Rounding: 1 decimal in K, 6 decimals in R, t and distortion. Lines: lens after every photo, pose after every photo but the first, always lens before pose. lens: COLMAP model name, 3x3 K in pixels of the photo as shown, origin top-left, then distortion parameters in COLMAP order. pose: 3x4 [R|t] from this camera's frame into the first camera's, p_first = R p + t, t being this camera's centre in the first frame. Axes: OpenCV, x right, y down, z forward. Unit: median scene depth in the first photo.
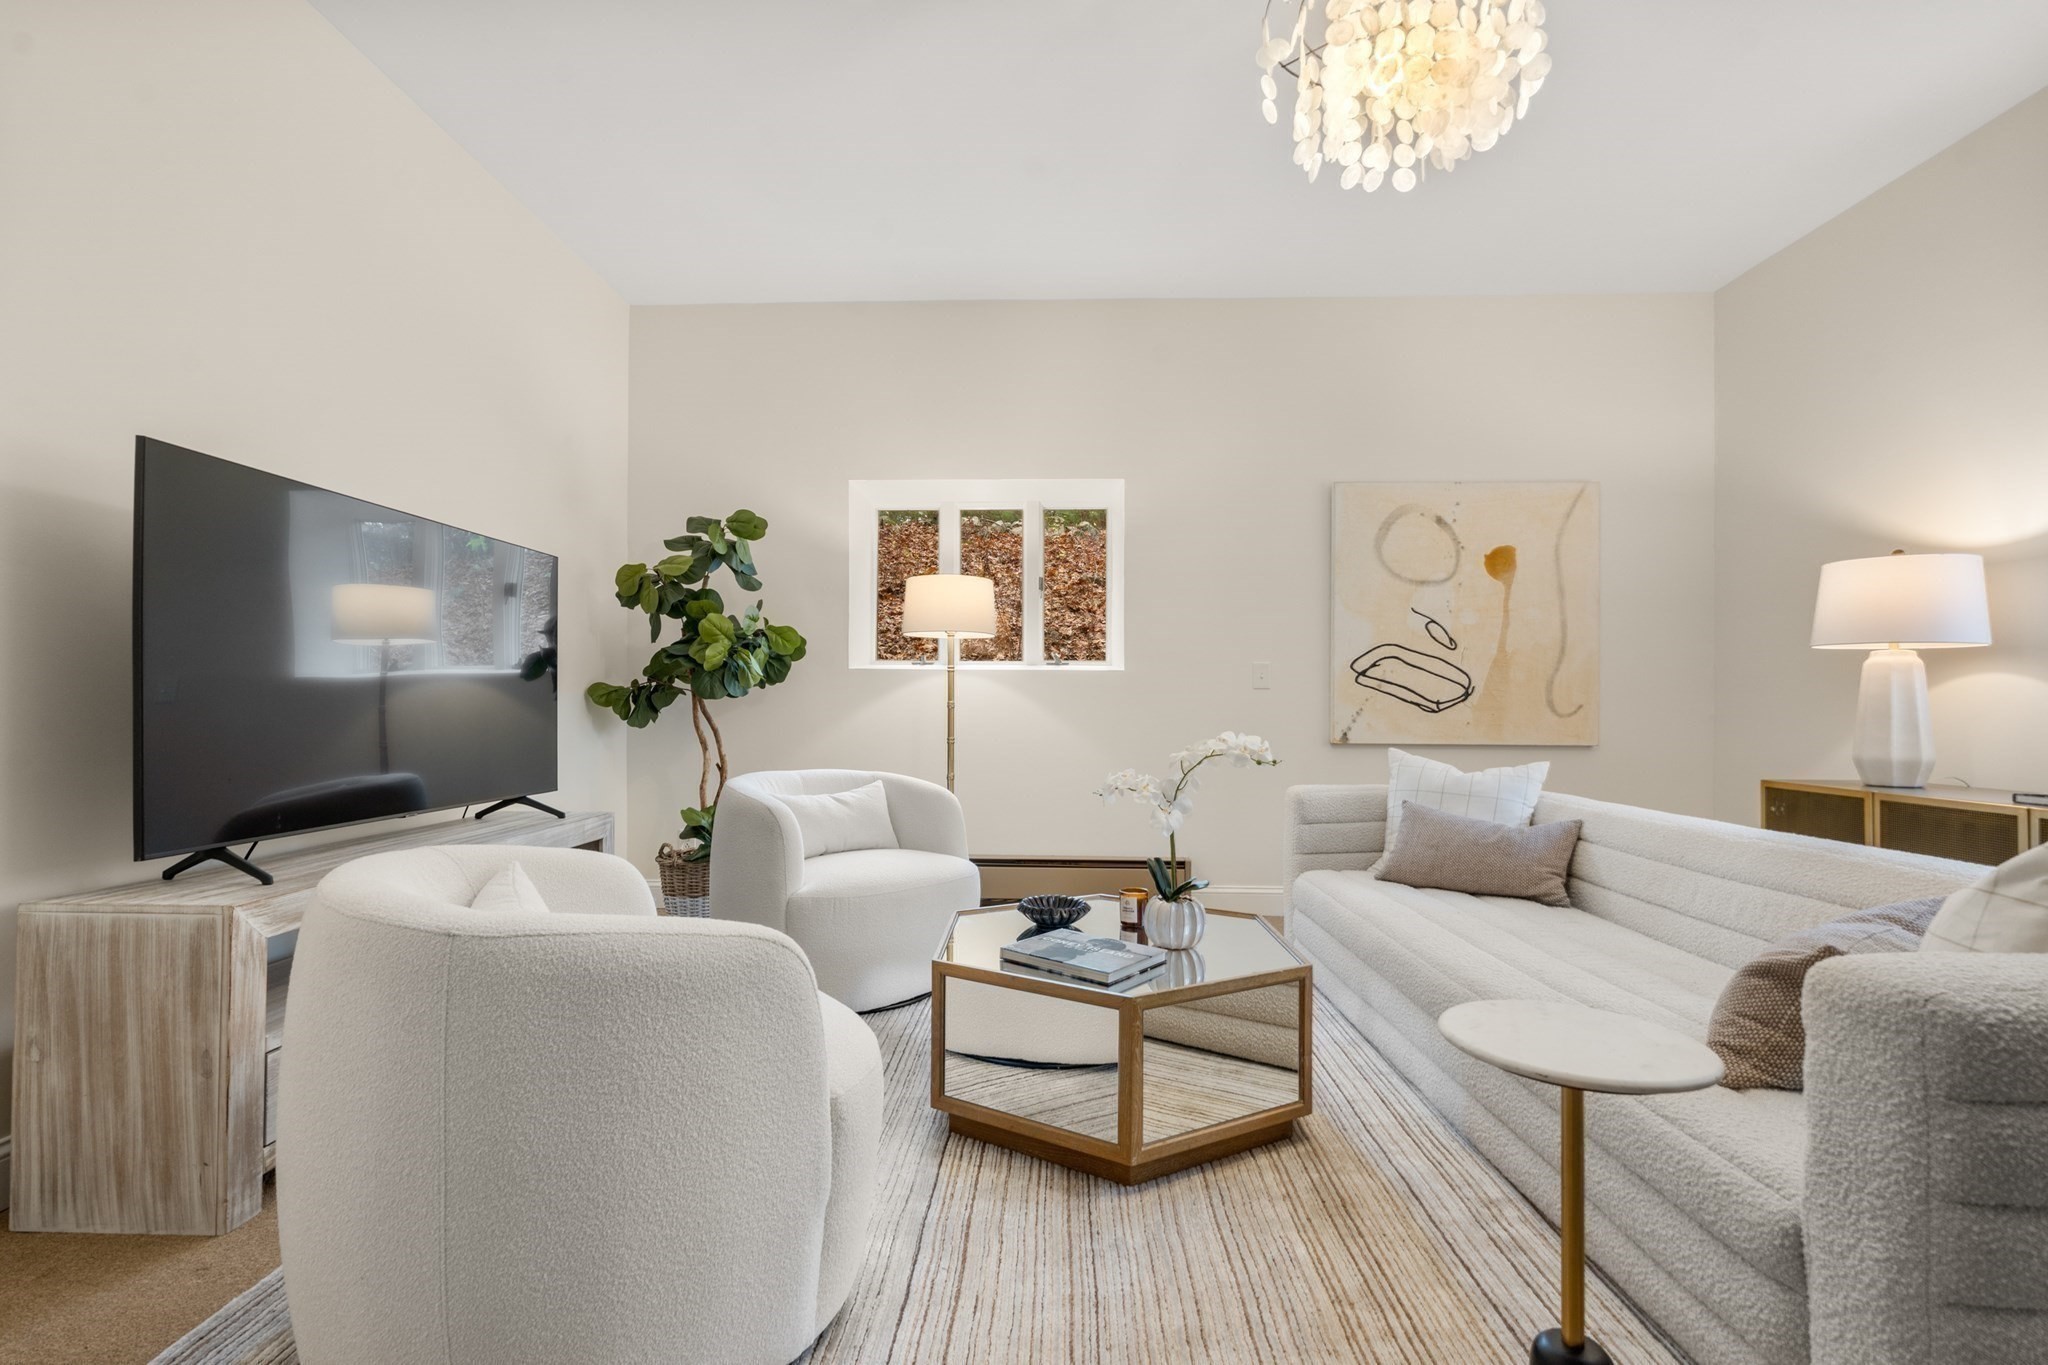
lens RADIAL K [[913.5, 0, 1032.2], [0, 913.5, 687.8], [0, 0, 1]] dist [-0.002450, -0.000295]
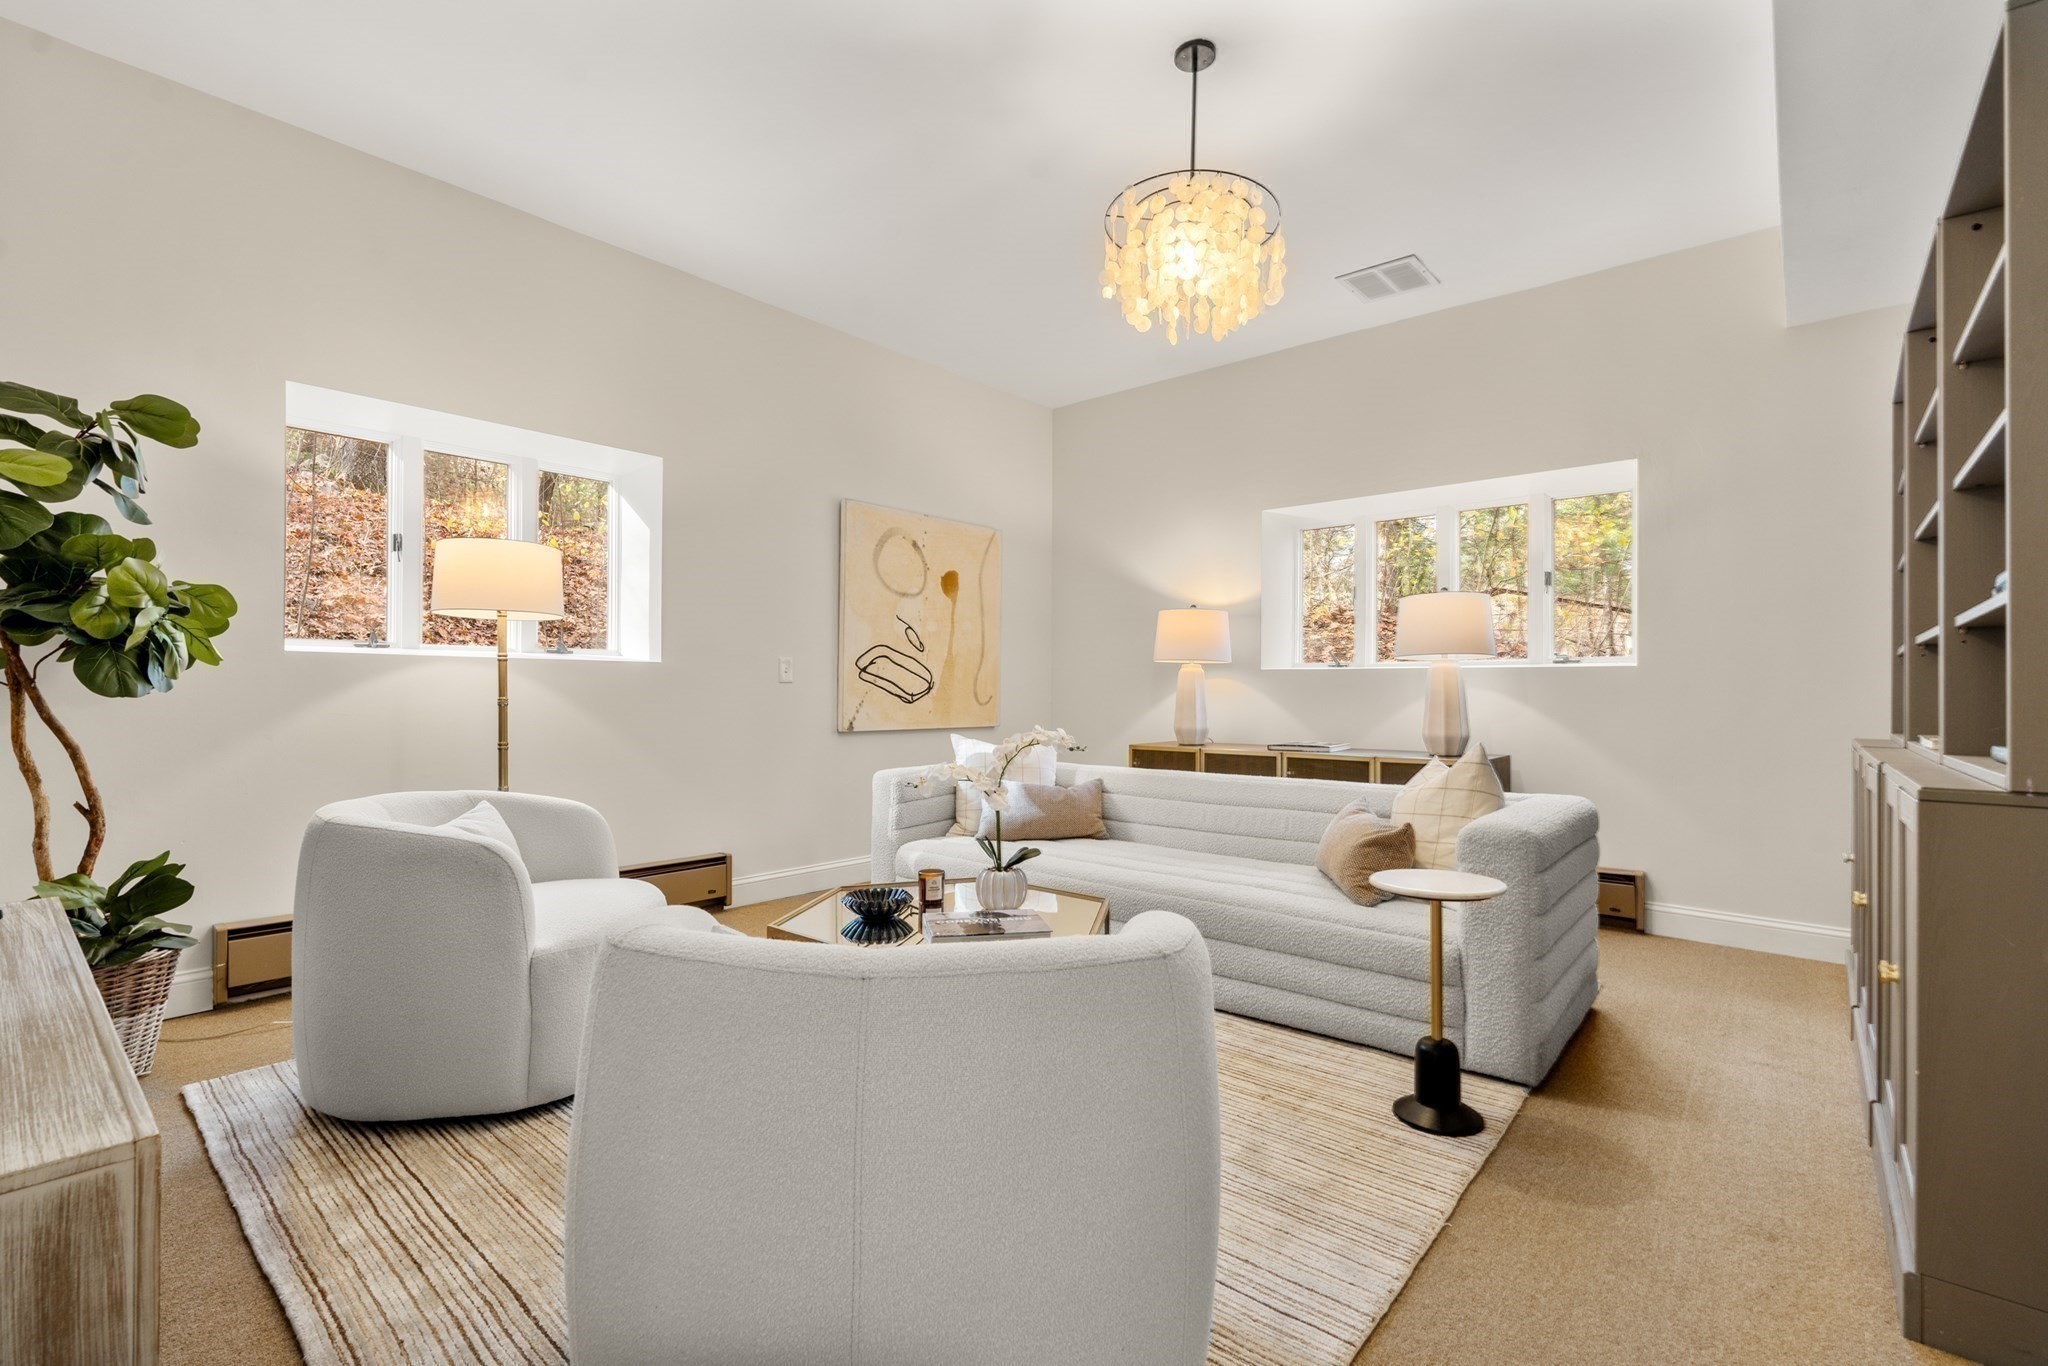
lens RADIAL K [[901.7, 0, 1024.0], [0, 901.7, 683.0], [0, 0, 1]] dist [0.000637, -0.000084]
pose [[0.635861, 0.004835, 0.771788, -0.382959], [-0.013245, 0.999901, 0.004648, -0.007179], [-0.771690, -0.013178, 0.635862, 0.127385]]
